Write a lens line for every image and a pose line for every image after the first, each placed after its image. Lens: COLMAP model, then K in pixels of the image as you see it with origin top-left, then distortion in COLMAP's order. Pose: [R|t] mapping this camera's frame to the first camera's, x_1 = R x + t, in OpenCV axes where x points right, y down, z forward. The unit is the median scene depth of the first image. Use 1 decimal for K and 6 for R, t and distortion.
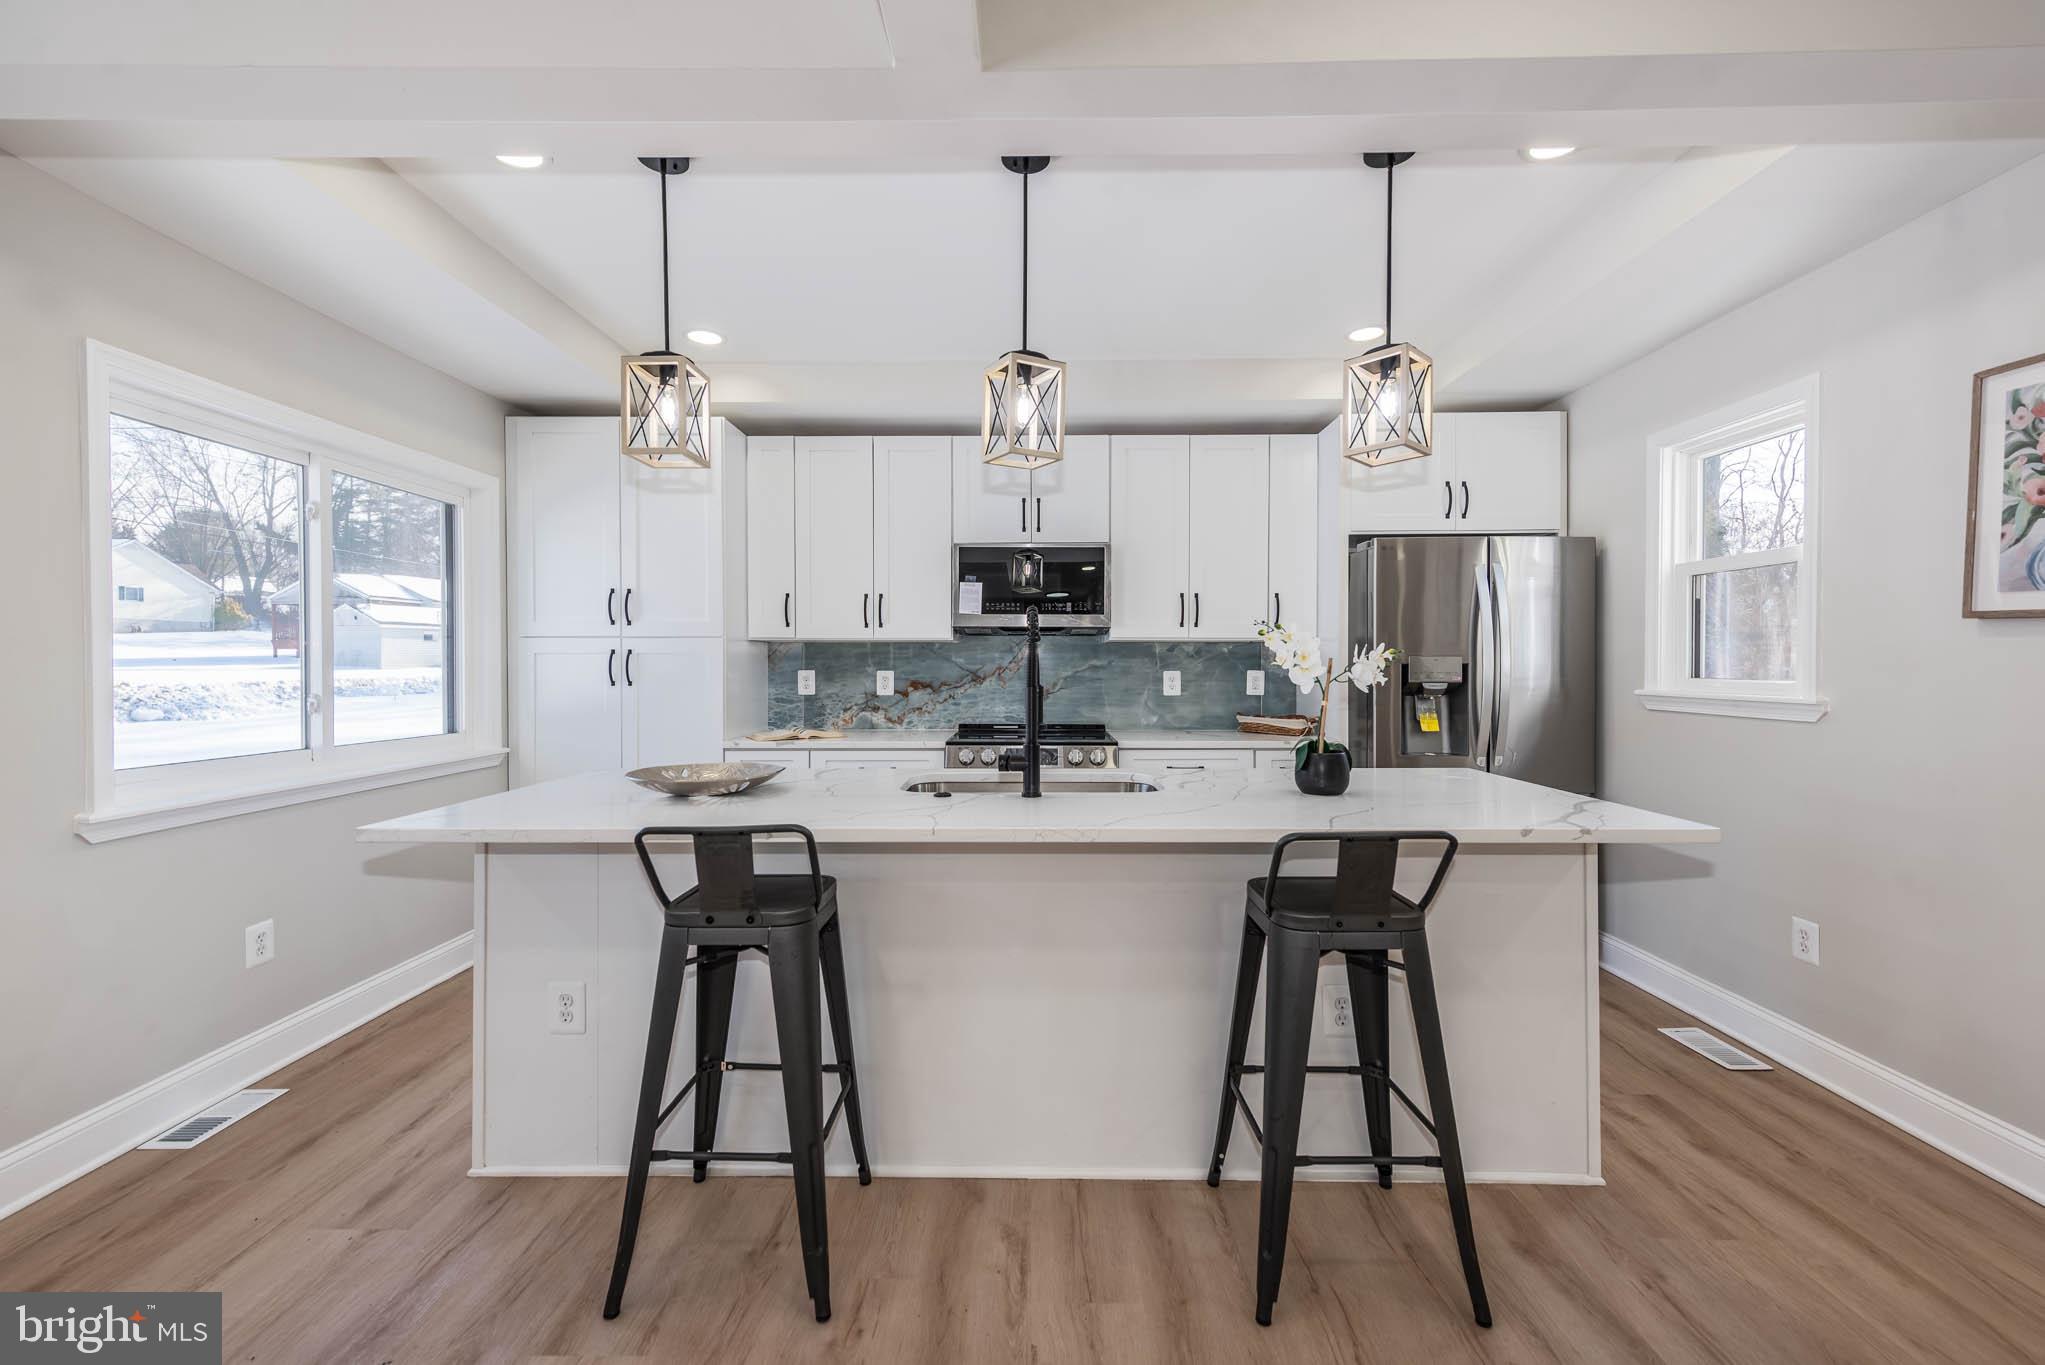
lens RADIAL K [[812.9, 0, 1036.8], [0, 812.9, 675.1], [0, 0, 1]] dist [0.006682, -0.000985]
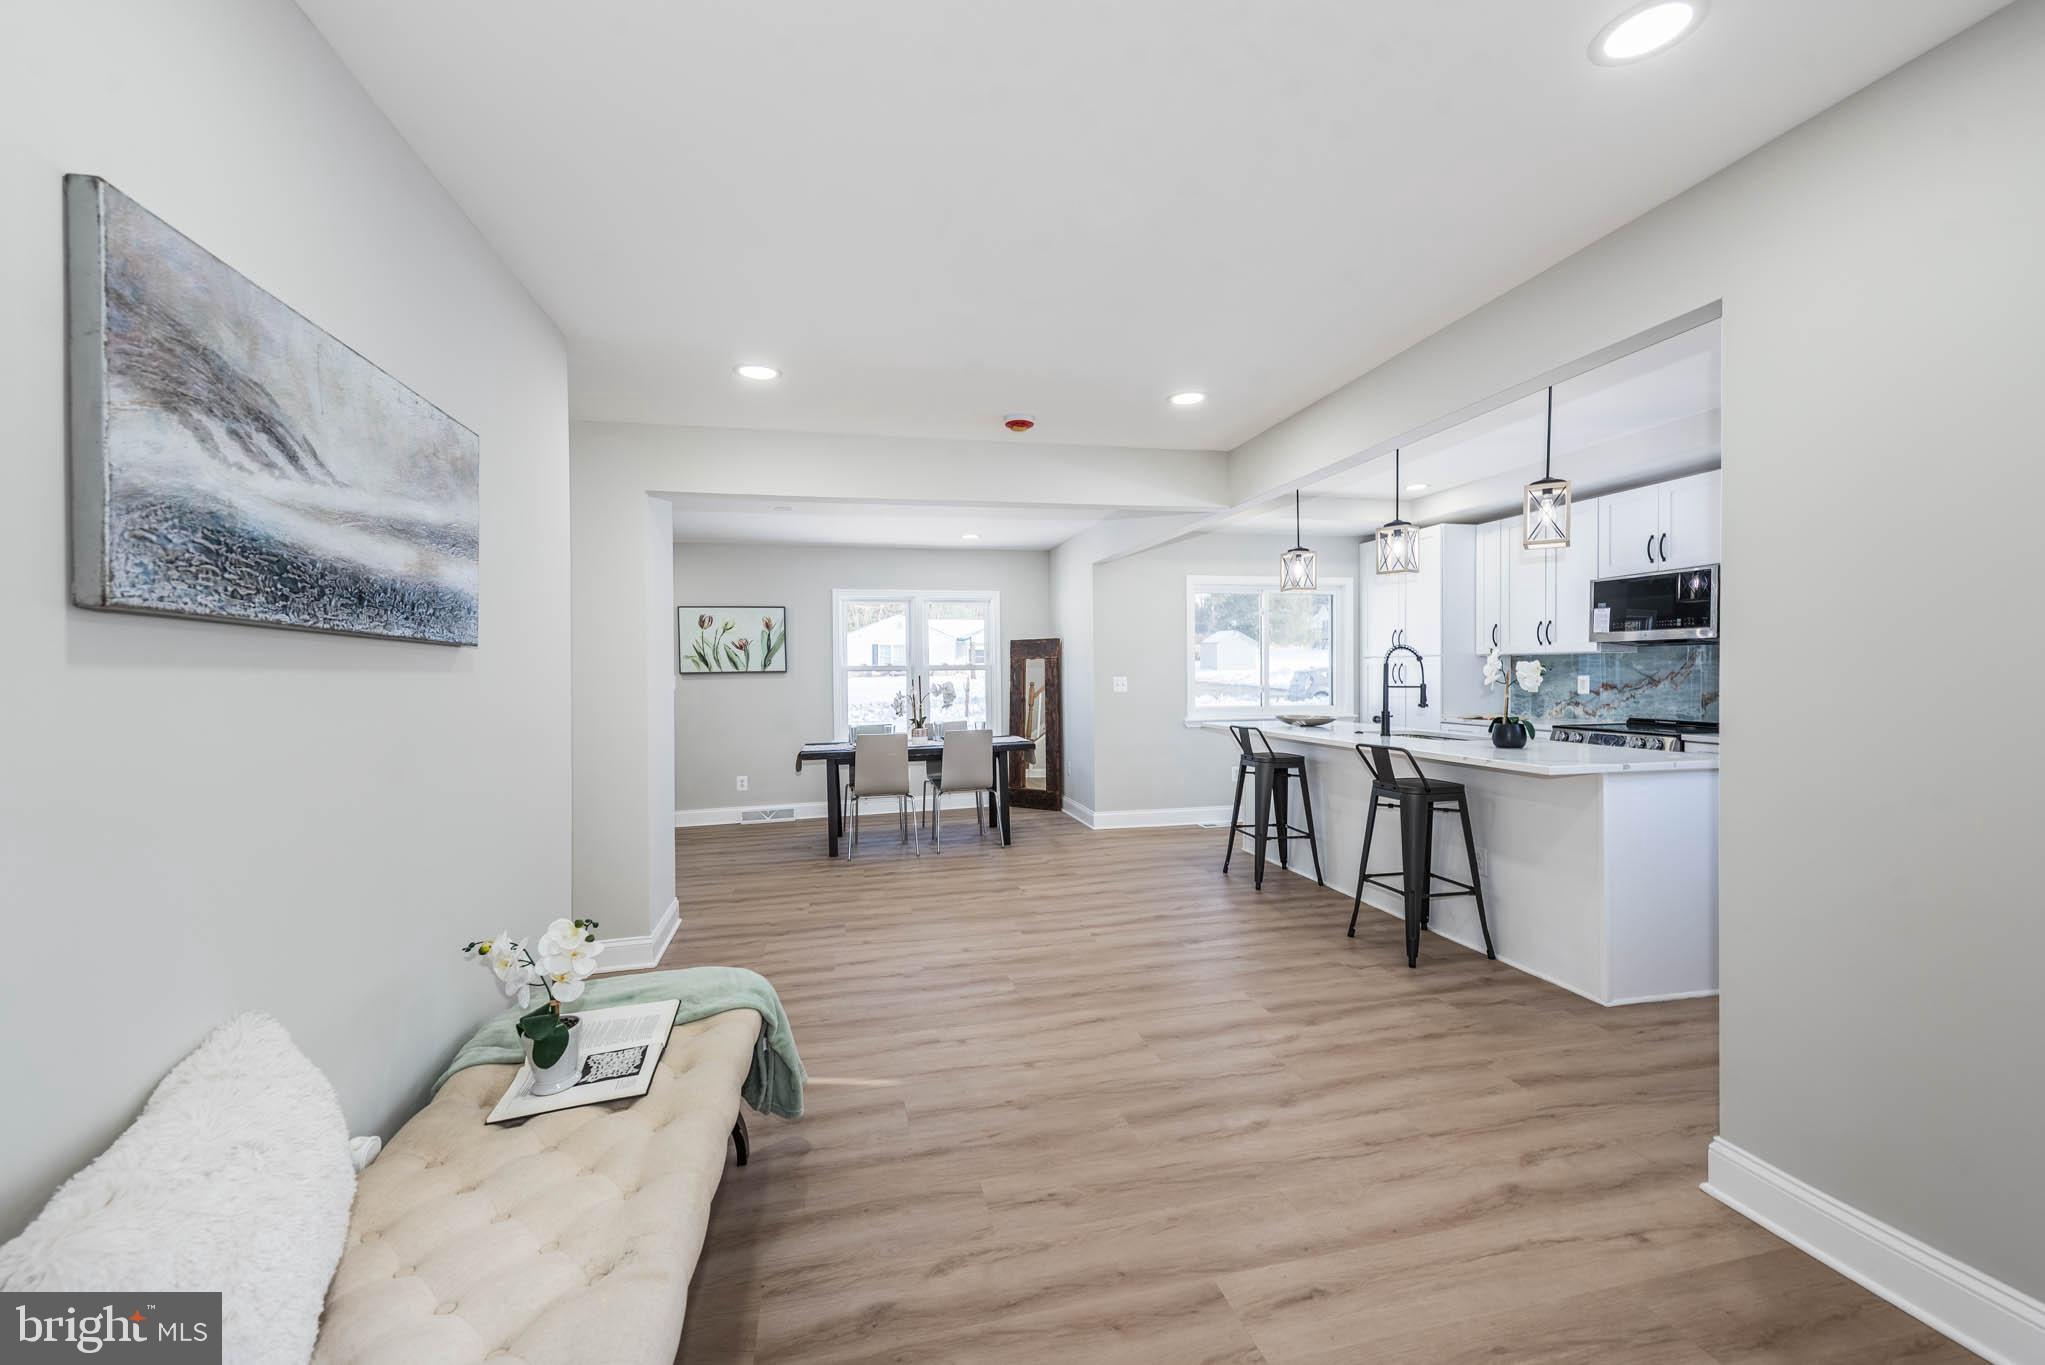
lens RADIAL K [[812.9, 0, 1013.6], [0, 812.9, 689.4], [0, 0, 1]] dist [0.006682, -0.000985]
pose [[0.235766, 0.017426, -0.971654, 0.959617], [-0.004593, 0.999848, 0.016817, -0.000526], [0.971799, 0.000498, 0.235810, -0.231427]]
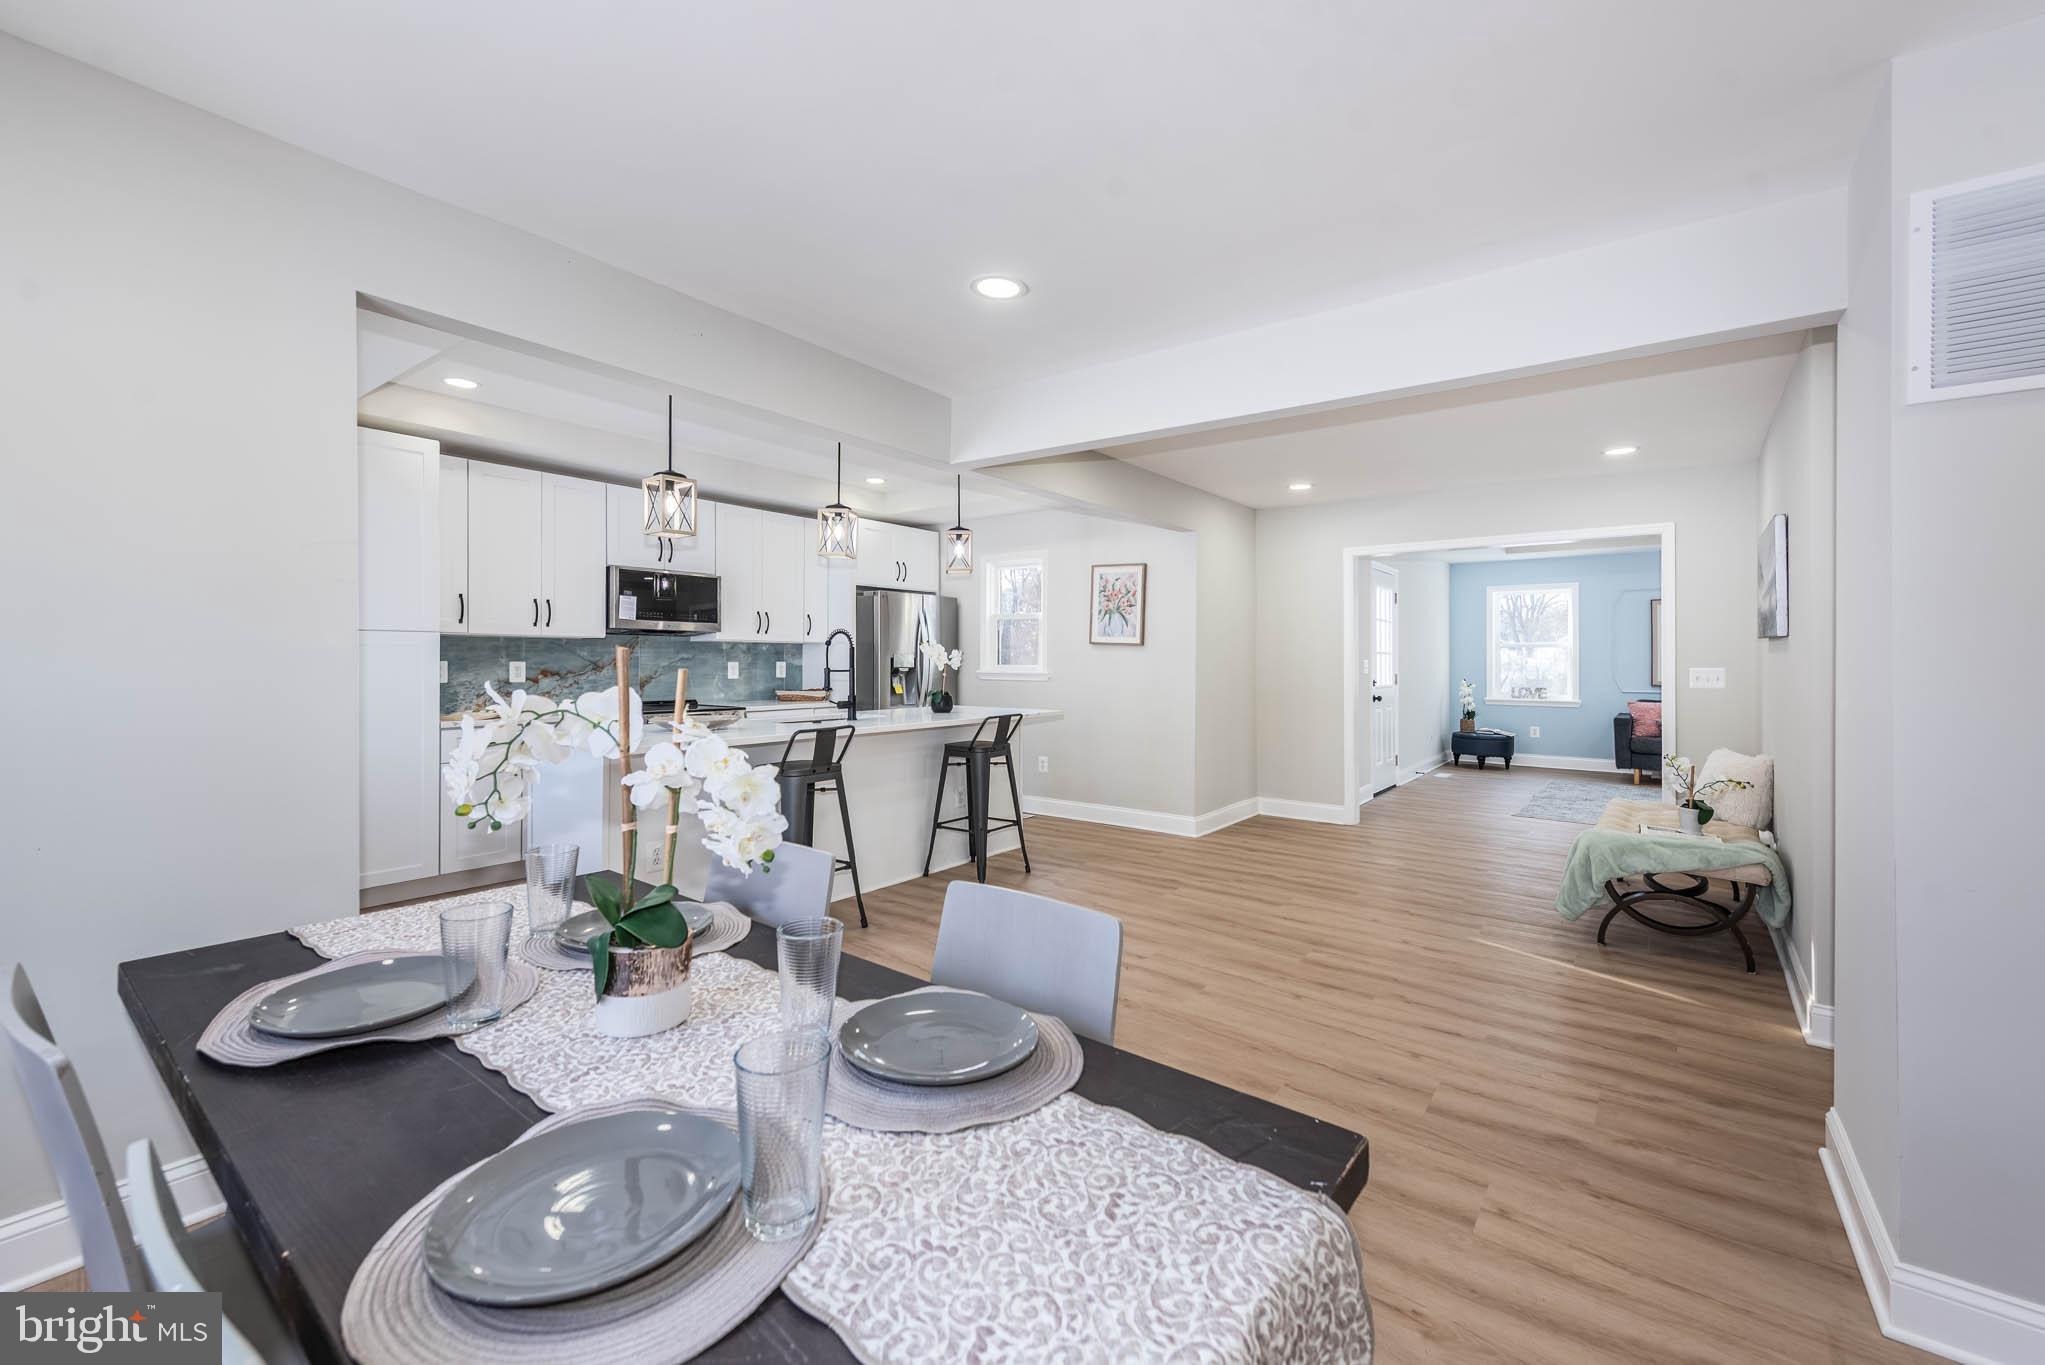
lens RADIAL K [[812.9, 0, 1008.4], [0, 812.9, 664.1], [0, 0, 1]] dist [0.006682, -0.000985]
pose [[0.609461, -0.000422, 0.792816, -0.751621], [0.006695, 0.999967, -0.004615, 0.009452], [-0.792788, 0.008121, 0.609444, -0.315056]]
